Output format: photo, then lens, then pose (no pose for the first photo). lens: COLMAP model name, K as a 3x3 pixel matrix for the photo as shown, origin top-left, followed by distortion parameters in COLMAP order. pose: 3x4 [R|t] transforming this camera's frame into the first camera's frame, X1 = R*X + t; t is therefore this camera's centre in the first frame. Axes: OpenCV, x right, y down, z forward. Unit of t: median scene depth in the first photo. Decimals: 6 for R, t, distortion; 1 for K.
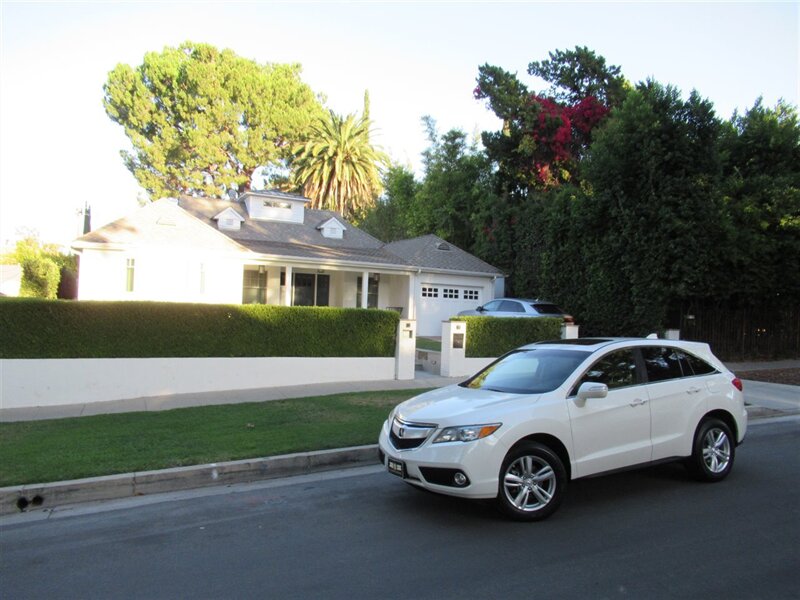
lens RADIAL K [[604.6, 0, 408.6], [0, 604.6, 298.6], [0, 0, 1]] dist [0.021425, -0.008833]
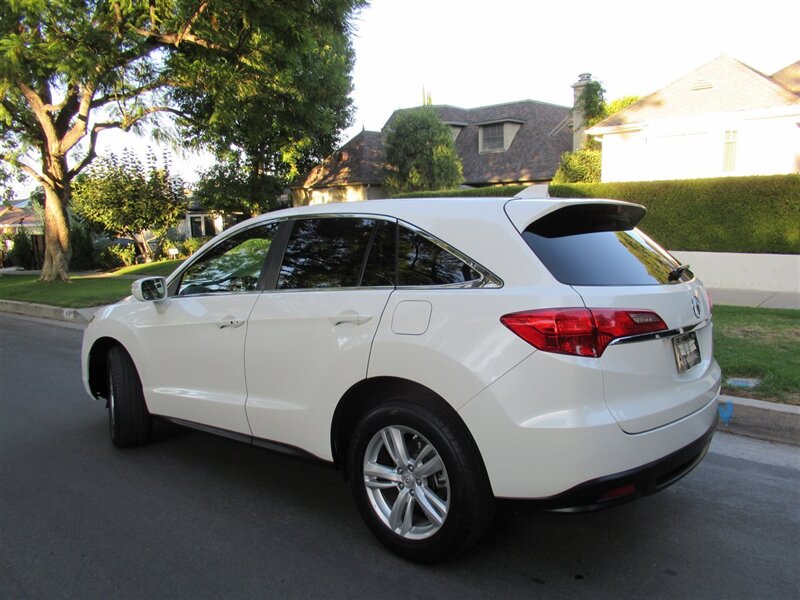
lens RADIAL K [[642.4, 0, 402.2], [0, 642.4, 300.1], [0, 0, 1]] dist [0.009547, 0.026115]
pose [[0.374299, 0.095669, -0.922360, 0.297988], [0.059610, 0.990124, 0.126887, 0.028410], [0.925390, -0.102476, 0.364900, 0.293914]]
